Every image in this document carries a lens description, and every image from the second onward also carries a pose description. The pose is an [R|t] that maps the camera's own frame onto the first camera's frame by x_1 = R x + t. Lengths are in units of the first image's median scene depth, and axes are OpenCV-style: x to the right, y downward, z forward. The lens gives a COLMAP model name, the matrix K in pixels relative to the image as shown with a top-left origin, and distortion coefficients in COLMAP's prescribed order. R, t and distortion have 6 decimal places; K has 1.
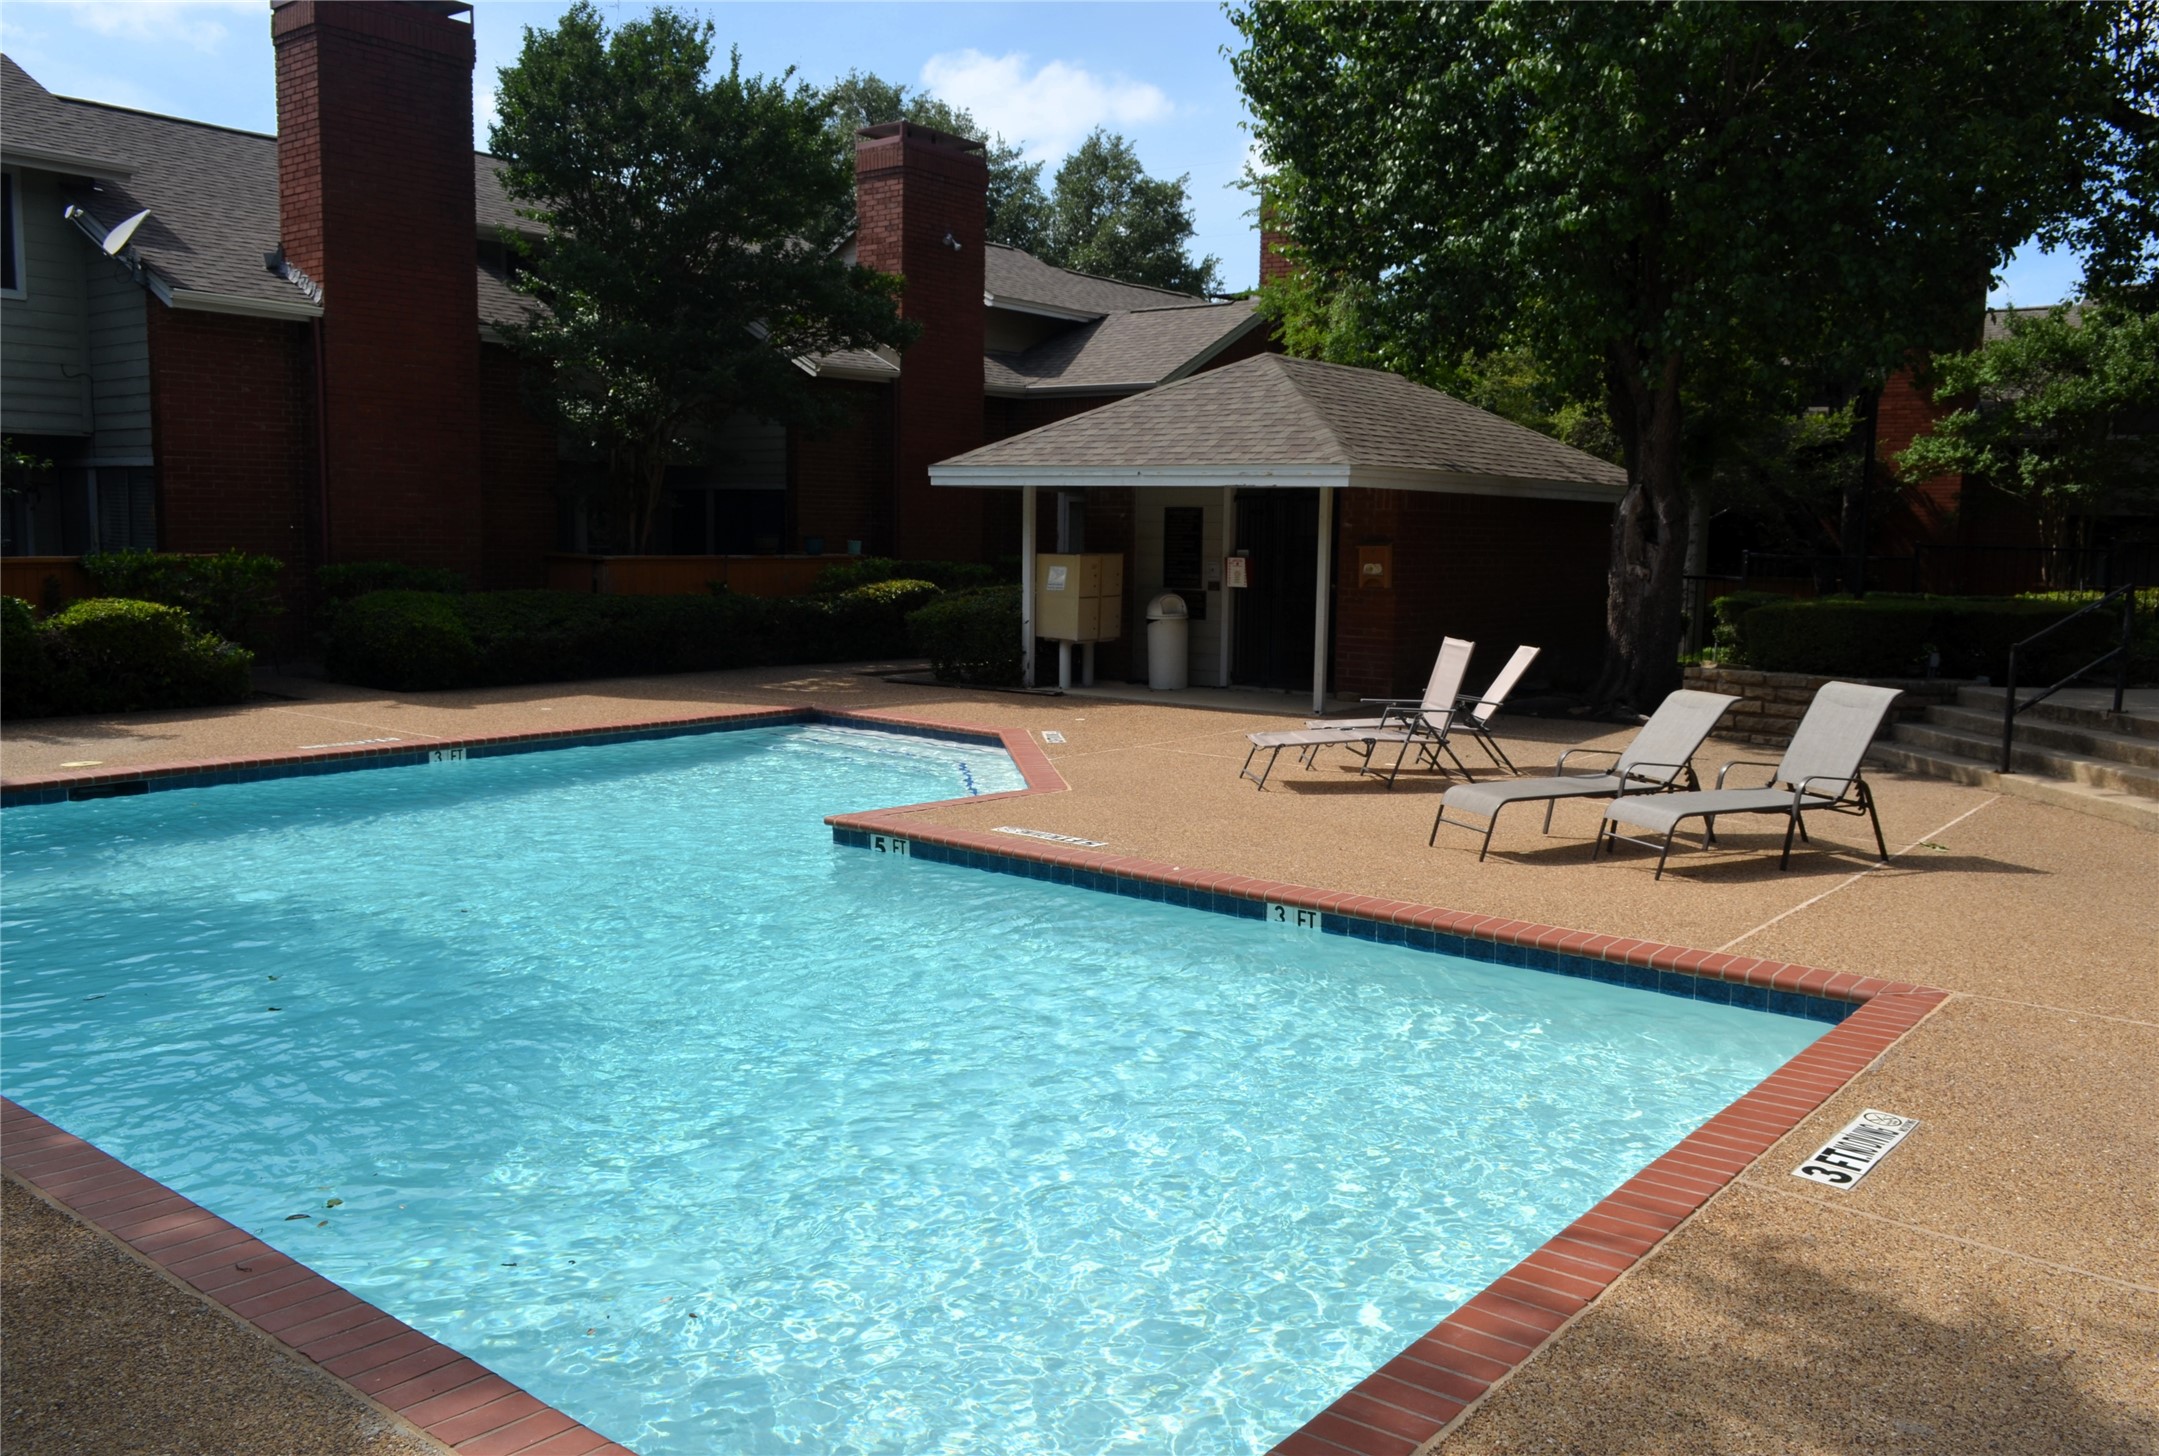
lens RADIAL K [[1686.9, 0, 1085.5], [0, 1686.9, 730.5], [0, 0, 1]] dist [0.000753, -0.000403]
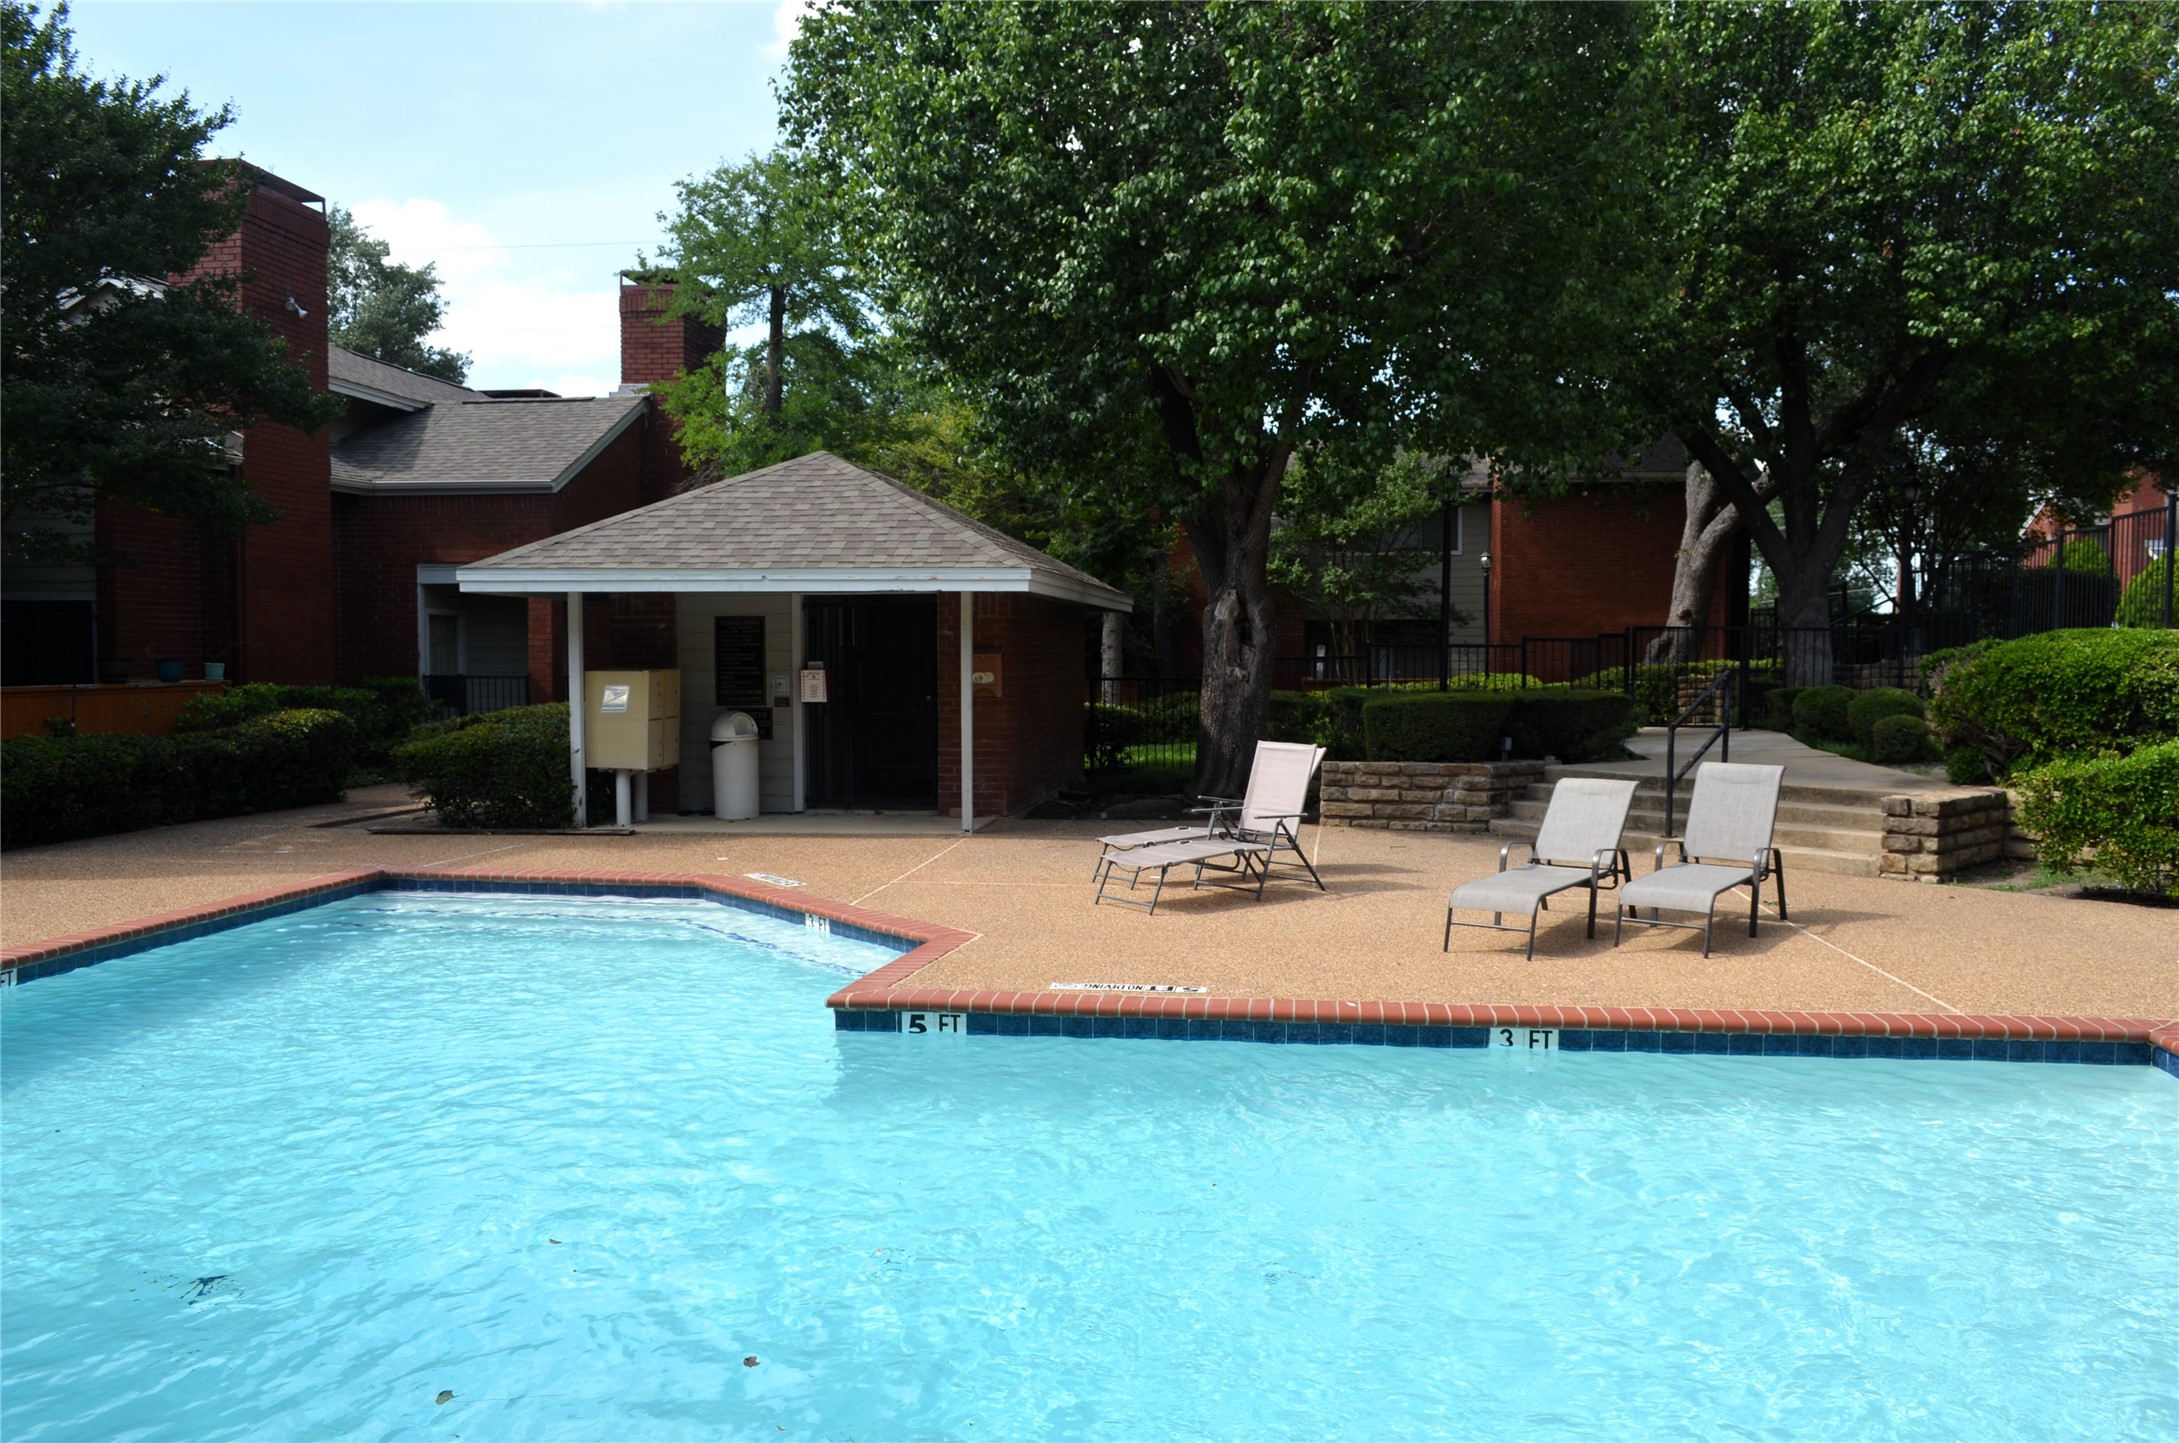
lens RADIAL K [[1702.3, 0, 1084.4], [0, 1702.3, 721.4], [0, 0, 1]] dist [-0.016214, -0.005285]
pose [[0.861643, -0.038902, 0.506022, -0.253146], [0.075606, 0.995771, -0.052188, -0.015380], [-0.501852, 0.083225, 0.860941, 0.134902]]
